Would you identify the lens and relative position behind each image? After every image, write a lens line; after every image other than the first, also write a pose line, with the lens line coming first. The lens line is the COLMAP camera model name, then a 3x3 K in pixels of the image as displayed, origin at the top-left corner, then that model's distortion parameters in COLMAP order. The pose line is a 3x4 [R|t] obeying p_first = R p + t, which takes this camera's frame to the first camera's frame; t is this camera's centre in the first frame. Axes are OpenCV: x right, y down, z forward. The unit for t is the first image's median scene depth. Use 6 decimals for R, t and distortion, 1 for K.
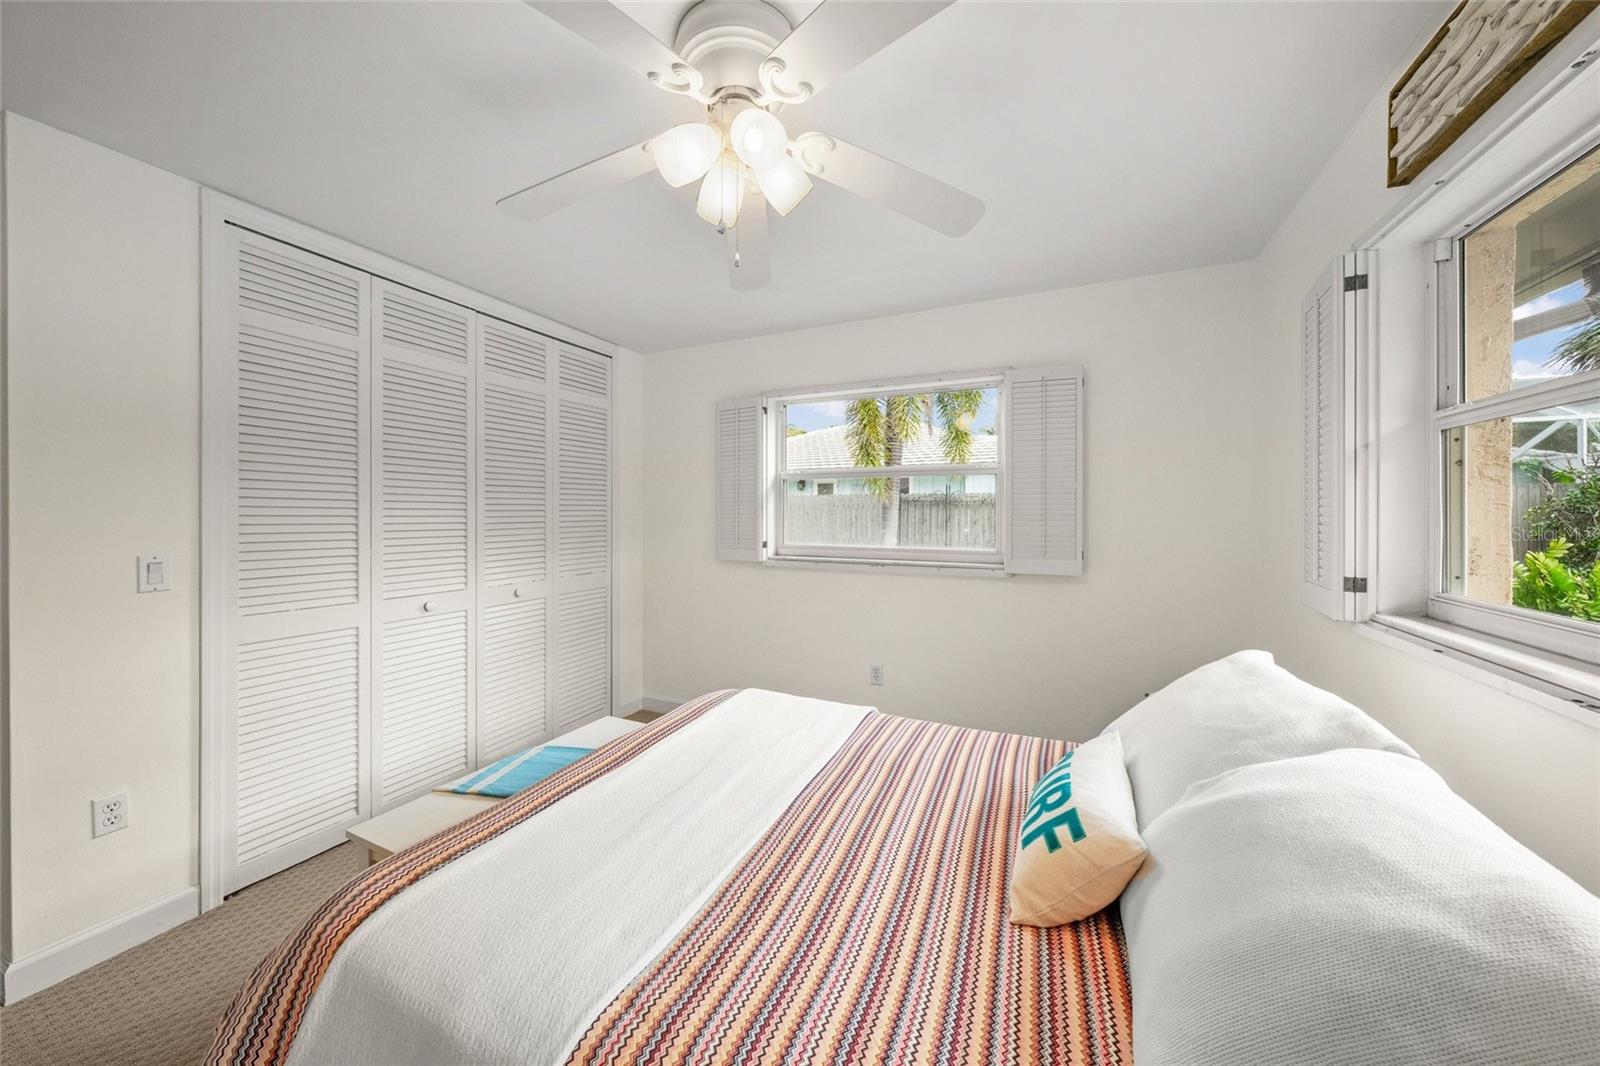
lens RADIAL K [[541.1, 0, 798.2], [0, 541.1, 525.5], [0, 0, 1]] dist [-0.000984, 0.000142]
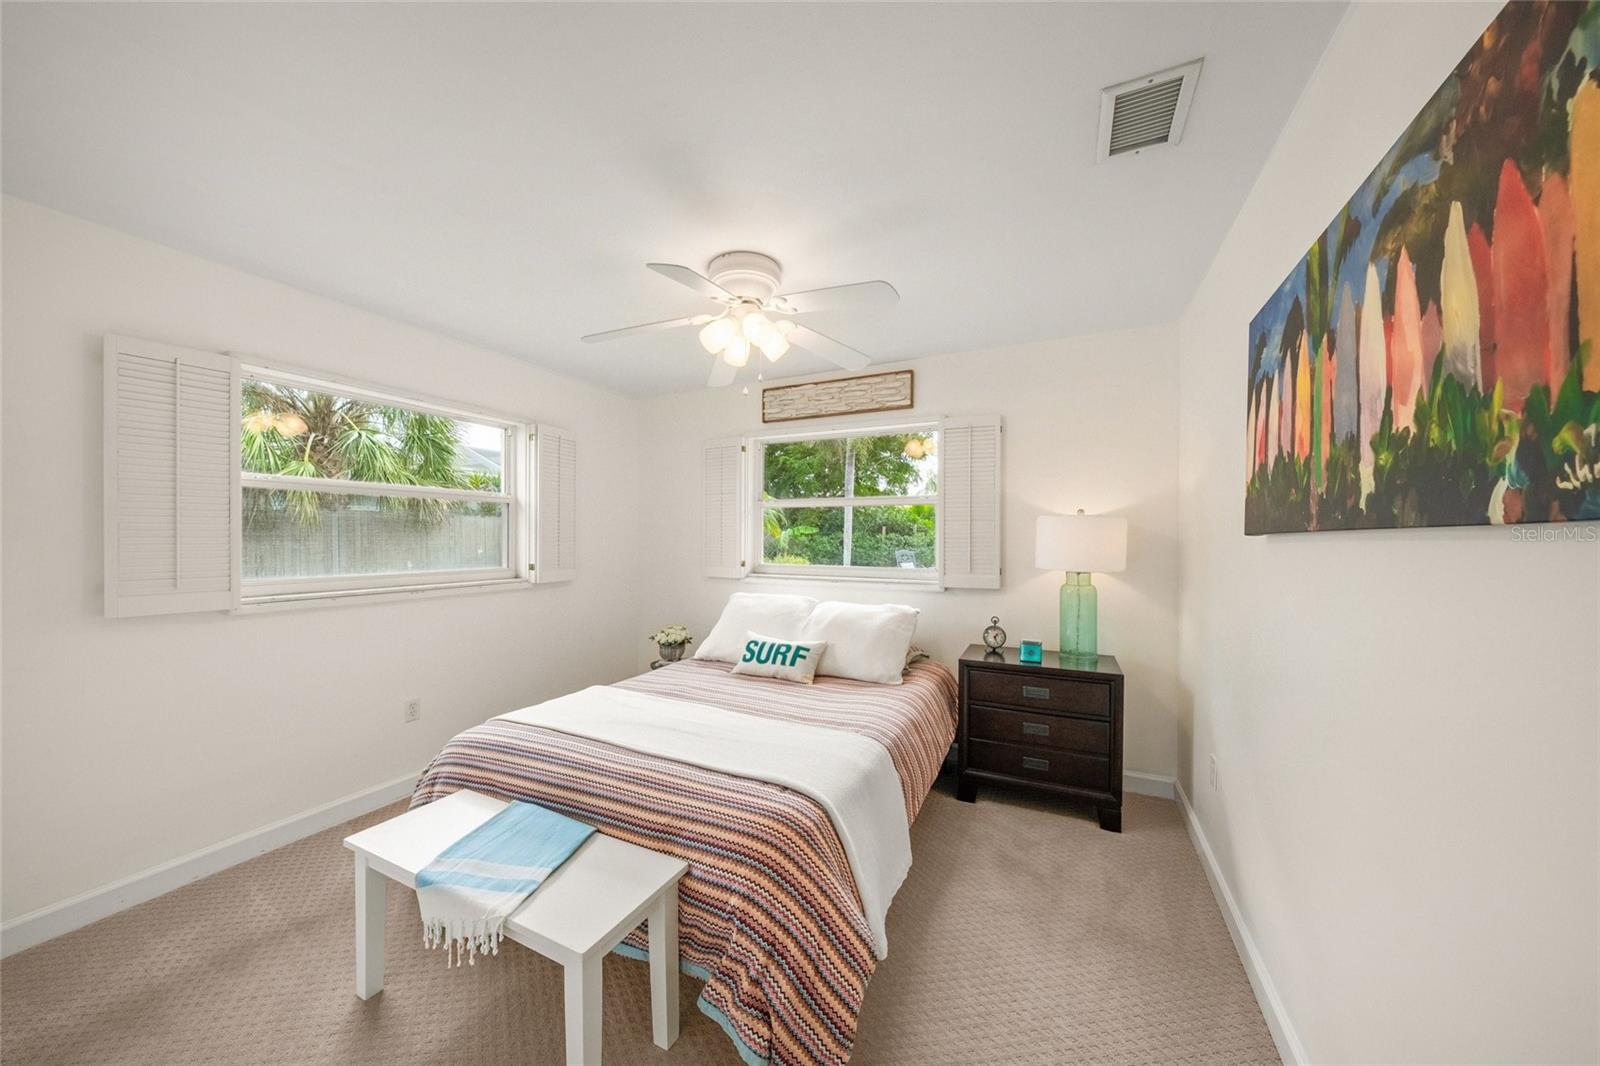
lens RADIAL K [[545.5, 0, 803.6], [0, 545.5, 526.9], [0, 0, 1]] dist [-0.006625, 0.001318]
pose [[0.011535, 0.010586, 0.999877, -1.167699], [0.013061, 0.999857, -0.010737, -0.029140], [-0.999848, 0.013184, 0.011395, 0.469321]]
